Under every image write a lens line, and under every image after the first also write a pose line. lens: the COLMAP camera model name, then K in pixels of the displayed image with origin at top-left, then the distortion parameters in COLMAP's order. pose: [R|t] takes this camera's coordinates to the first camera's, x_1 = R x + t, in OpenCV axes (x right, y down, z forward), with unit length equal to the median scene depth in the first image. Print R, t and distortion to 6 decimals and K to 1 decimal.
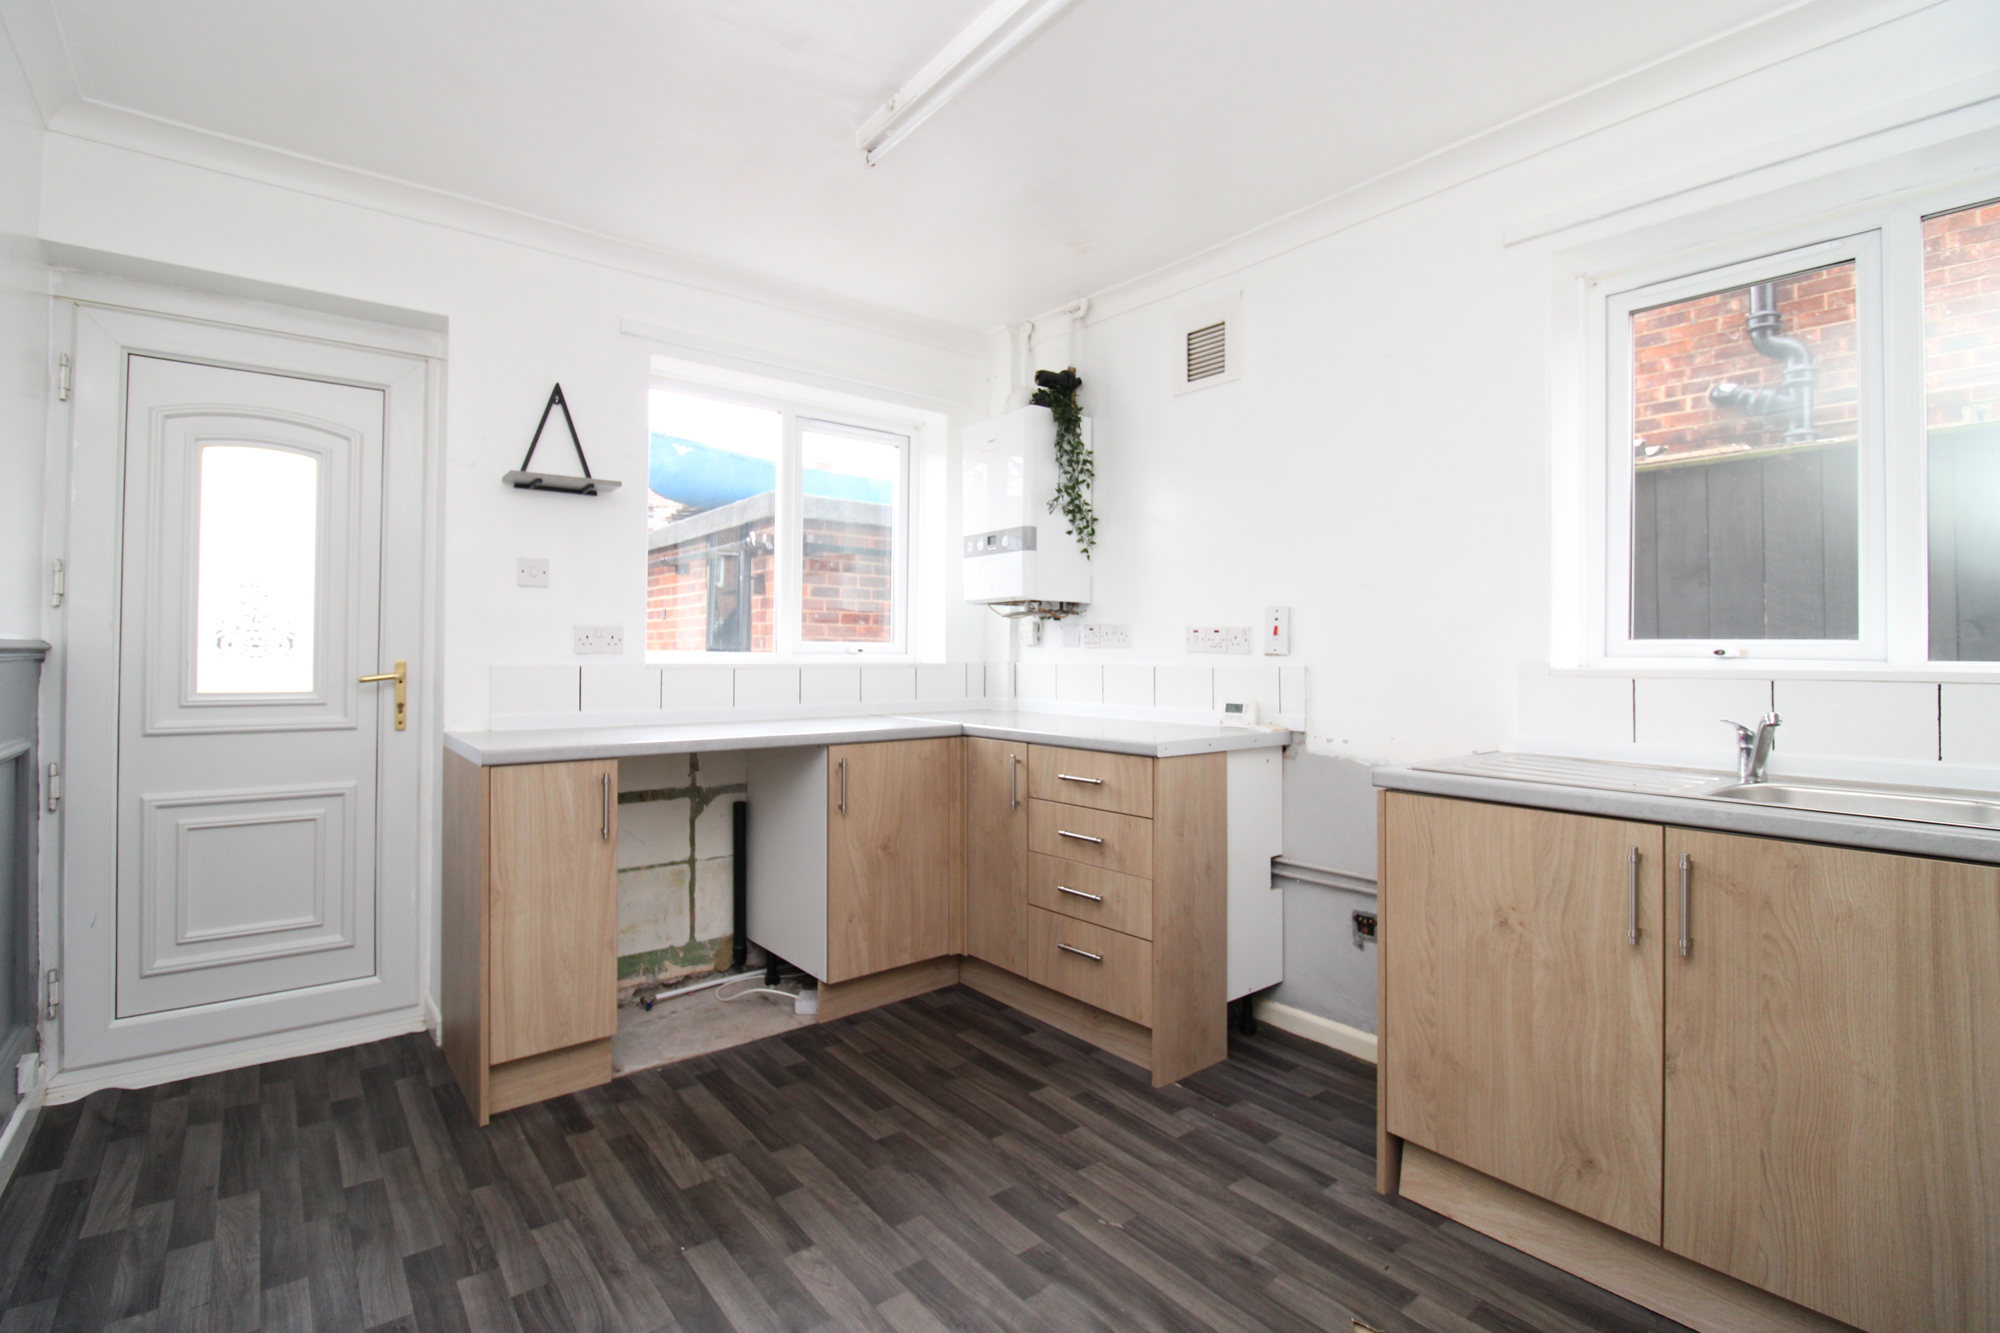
lens RADIAL K [[924.9, 0, 997.6], [0, 924.9, 640.7], [0, 0, 1]] dist [-0.013573, -0.000713]
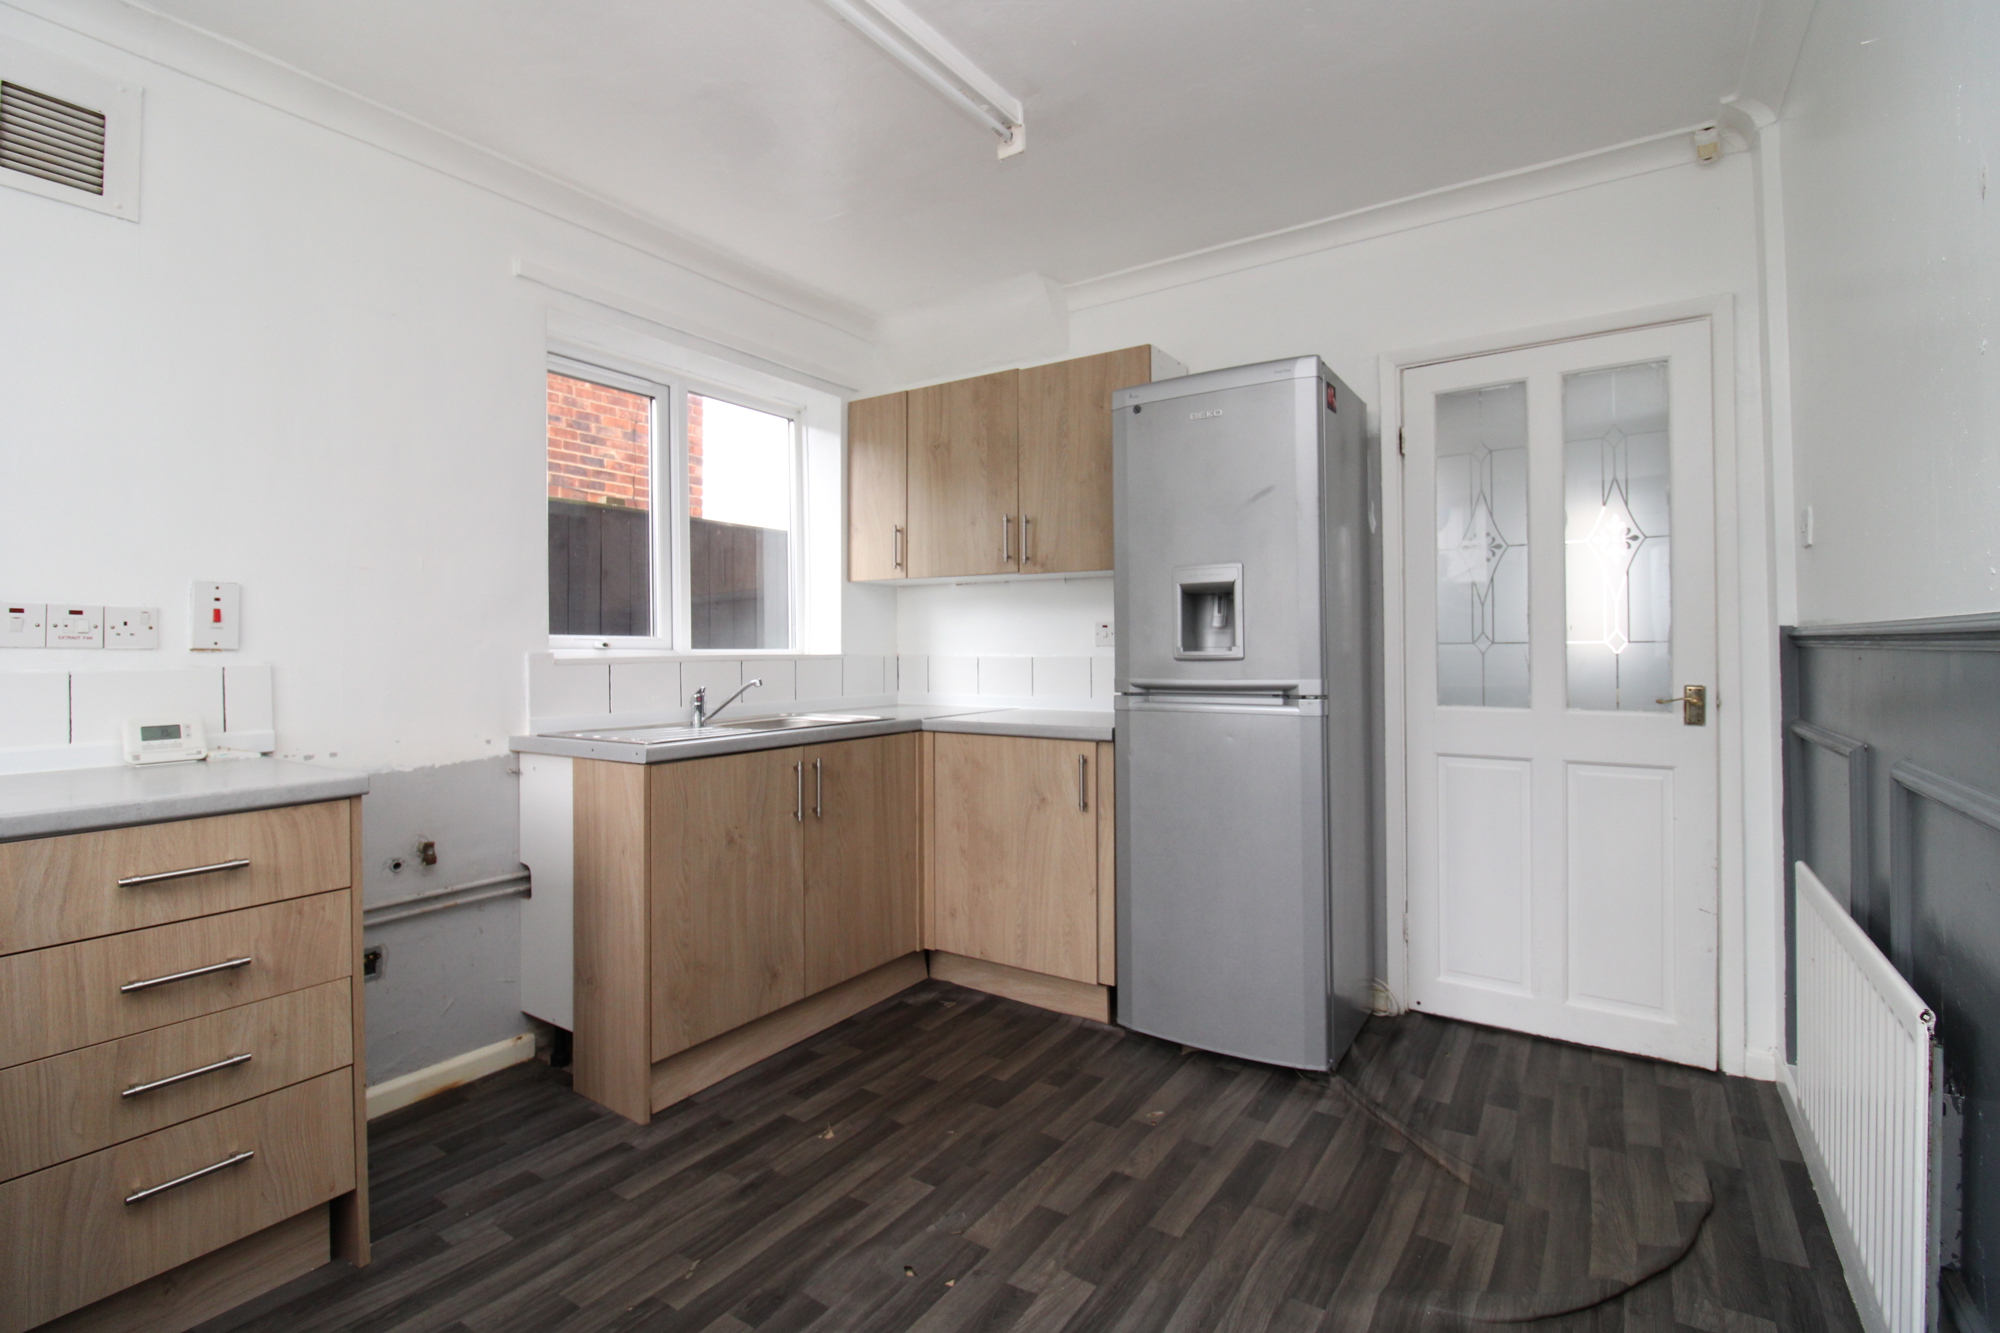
lens RADIAL K [[924.9, 0, 997.6], [0, 924.9, 640.7], [0, 0, 1]] dist [-0.013573, -0.000713]
pose [[-0.306811, 0.004291, 0.951761, -0.788013], [-0.004270, 0.999974, -0.005885, 0.013843], [-0.951761, -0.005870, -0.306784, 0.935210]]
